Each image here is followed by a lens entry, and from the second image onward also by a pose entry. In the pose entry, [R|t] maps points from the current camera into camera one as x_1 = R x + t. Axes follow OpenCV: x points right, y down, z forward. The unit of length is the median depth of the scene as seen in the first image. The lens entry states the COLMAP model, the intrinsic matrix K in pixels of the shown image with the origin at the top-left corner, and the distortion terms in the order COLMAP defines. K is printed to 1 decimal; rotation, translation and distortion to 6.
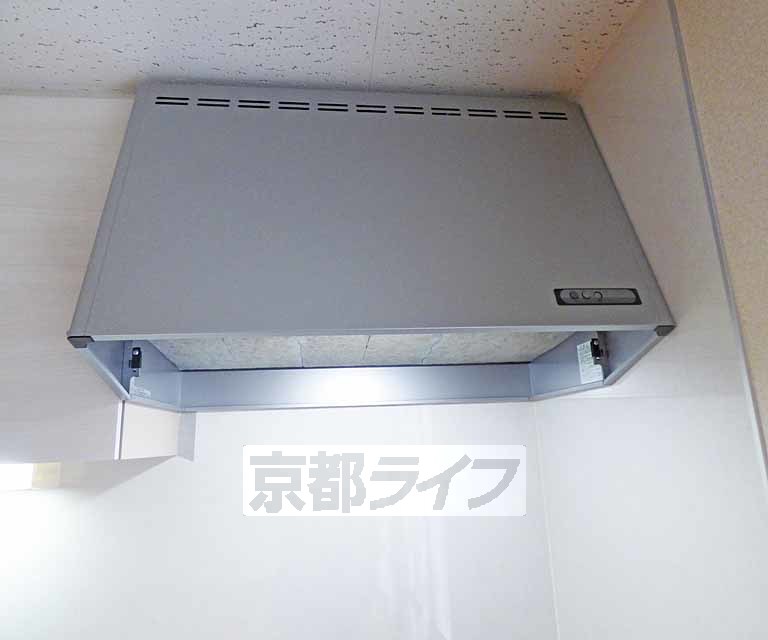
lens RADIAL K [[517.3, 0, 384.0], [0, 517.3, 320.0], [0, 0, 1]] dist [-0.002448, -0.000637]
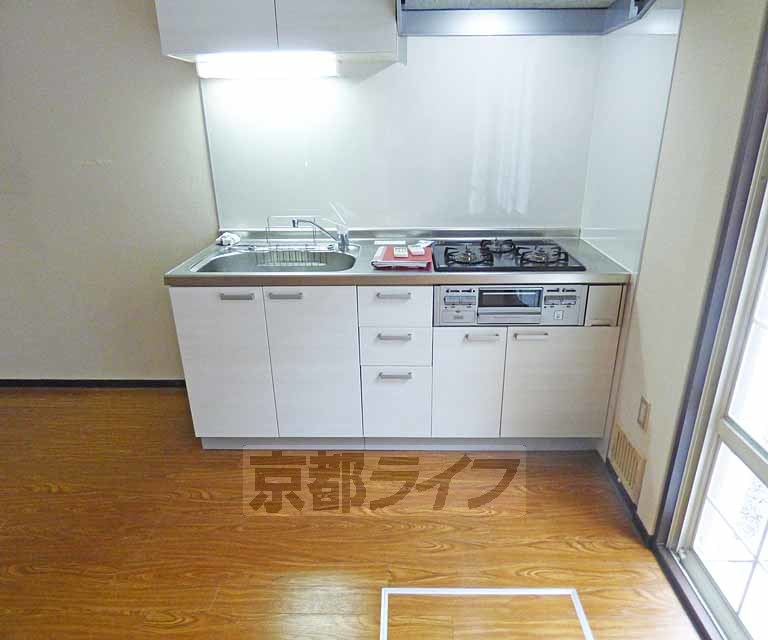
lens RADIAL K [[517.3, 0, 384.0], [0, 517.3, 320.0], [0, 0, 1]] dist [-0.002448, -0.000637]
pose [[0.986162, 0.087884, -0.140571, -0.099031], [0.008260, 0.820824, 0.571121, -0.046196], [0.165576, -0.564379, 0.808740, -1.093035]]
